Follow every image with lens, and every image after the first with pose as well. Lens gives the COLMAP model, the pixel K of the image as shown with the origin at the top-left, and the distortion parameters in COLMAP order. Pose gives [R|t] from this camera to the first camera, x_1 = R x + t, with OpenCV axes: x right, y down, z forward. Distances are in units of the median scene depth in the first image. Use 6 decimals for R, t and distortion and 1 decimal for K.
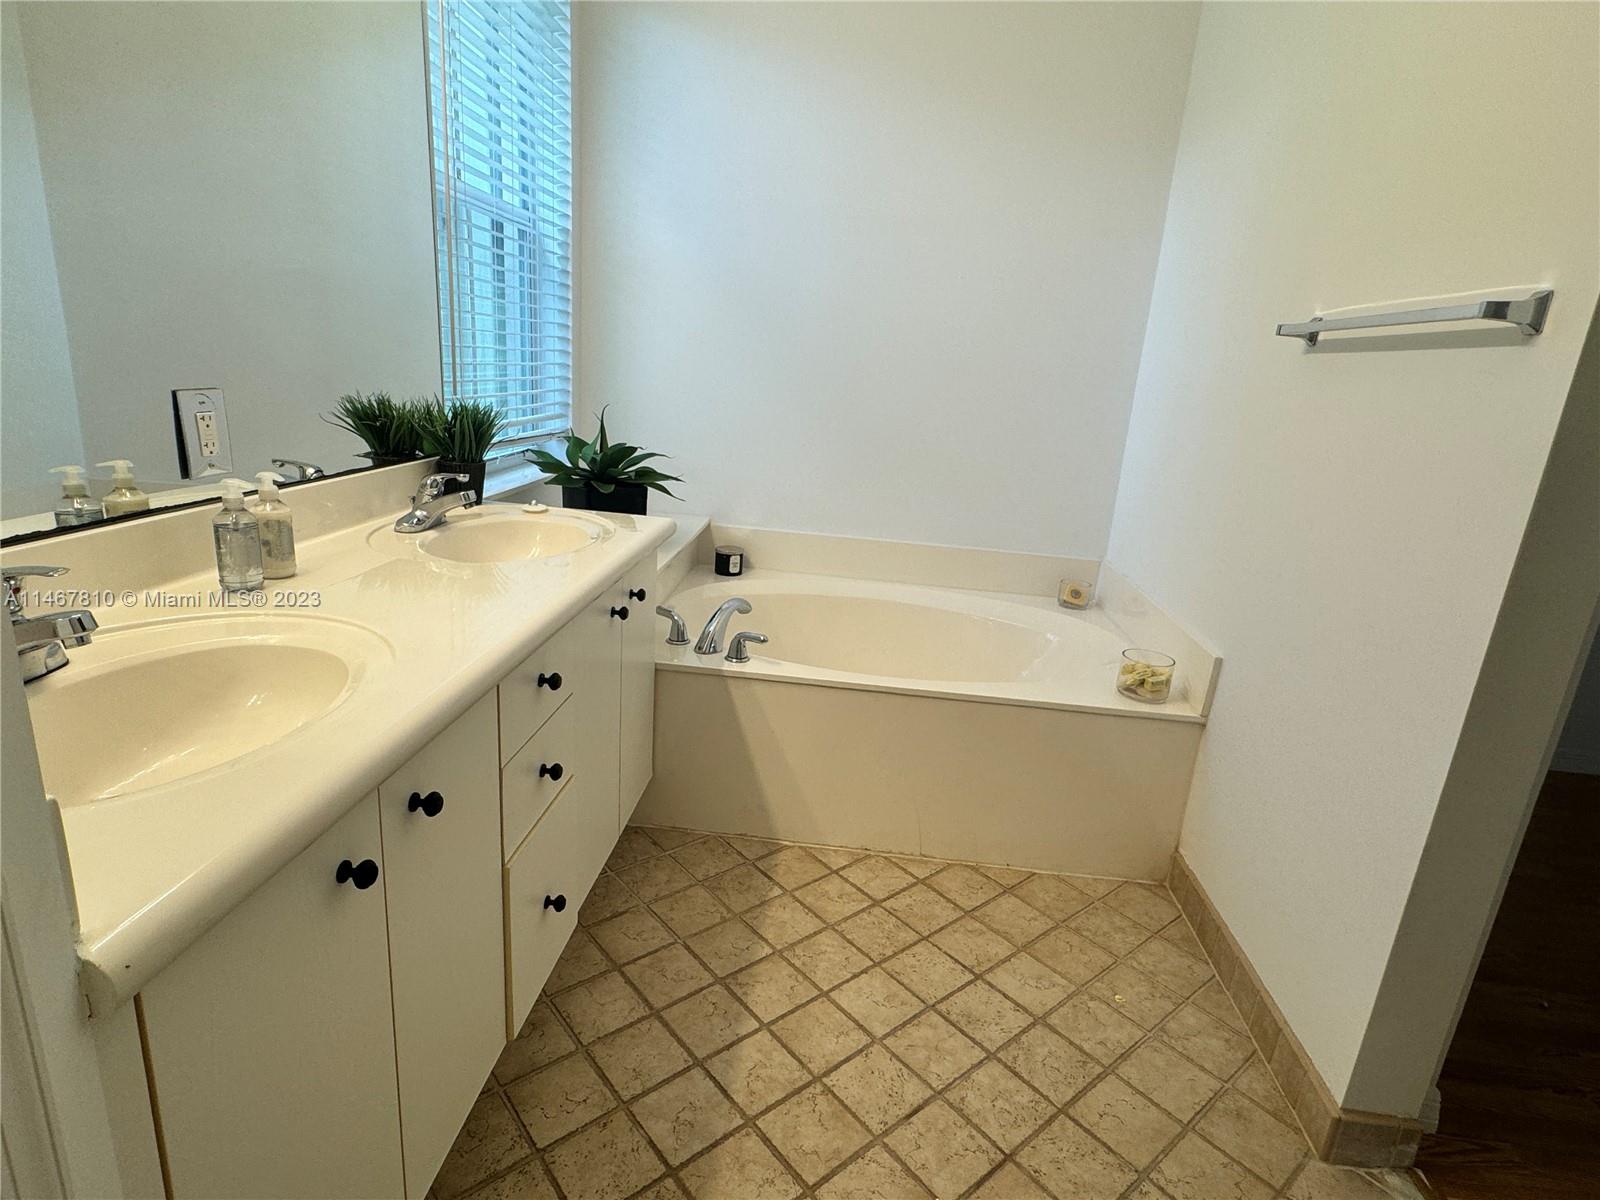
lens RADIAL K [[837.5, 0, 800.0], [0, 837.5, 600.0], [0, 0, 1]] dist [-0.001841, -0.000733]
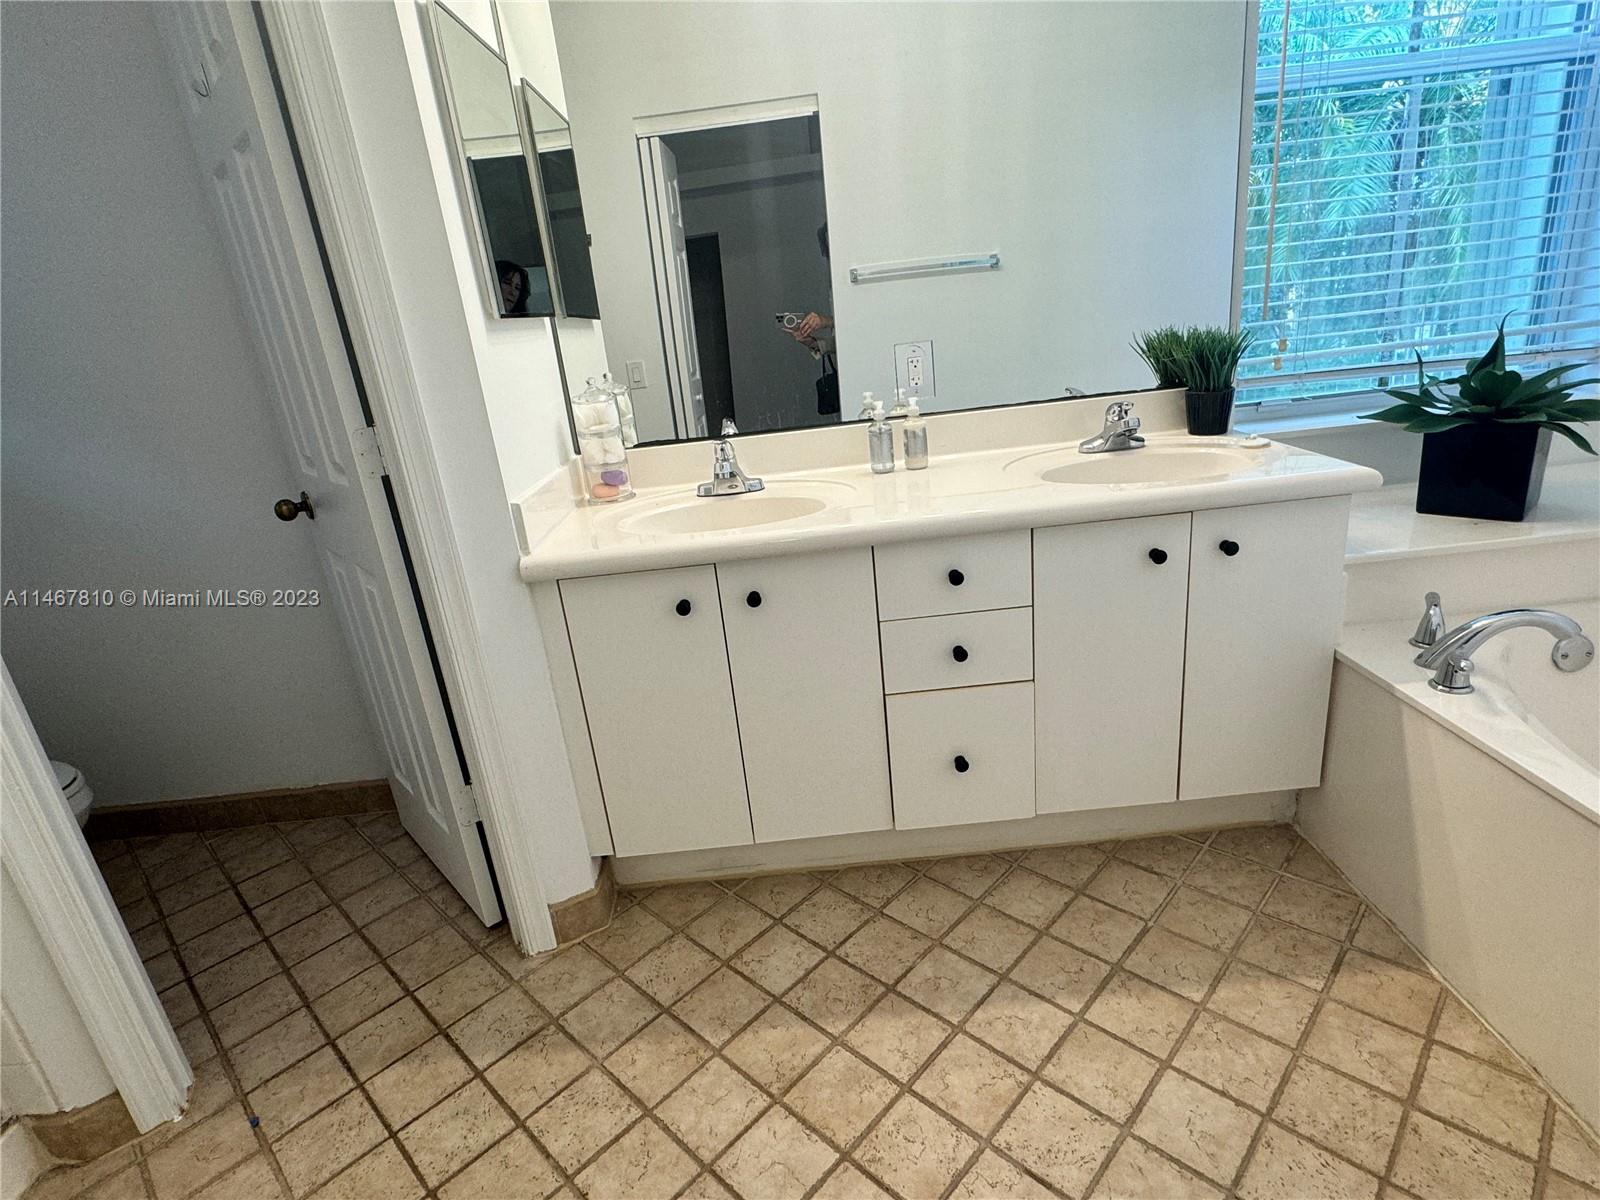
lens RADIAL K [[837.5, 0, 800.0], [0, 837.5, 600.0], [0, 0, 1]] dist [-0.001841, -0.000733]
pose [[0.101968, 0.254393, -0.961710, 0.665098], [-0.161407, 0.958170, 0.236343, -0.096412], [0.981606, 0.131128, 0.138764, 0.484443]]
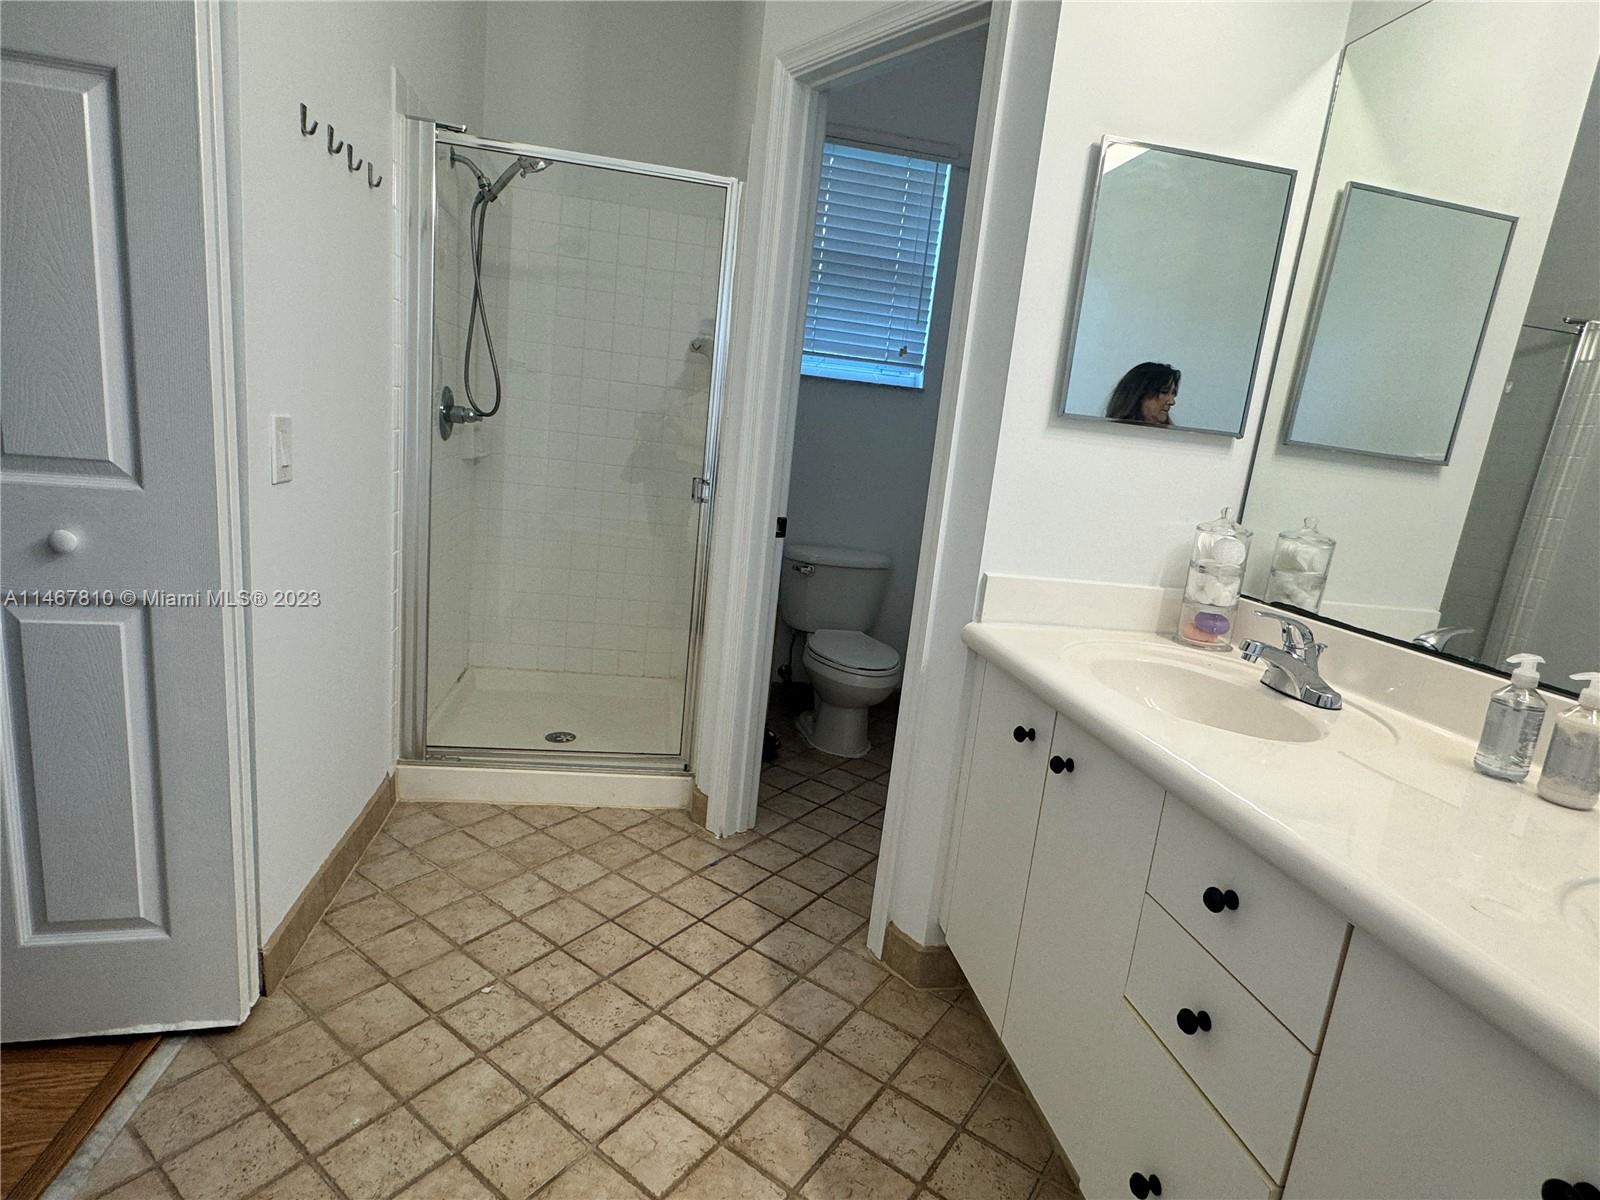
lens RADIAL K [[837.5, 0, 800.0], [0, 837.5, 600.0], [0, 0, 1]] dist [-0.001841, -0.000733]
pose [[-0.952364, -0.108831, -0.284883, 0.223157], [-0.227789, 0.874973, 0.427240, -0.281934], [0.202768, 0.471781, -0.858084, 1.119640]]
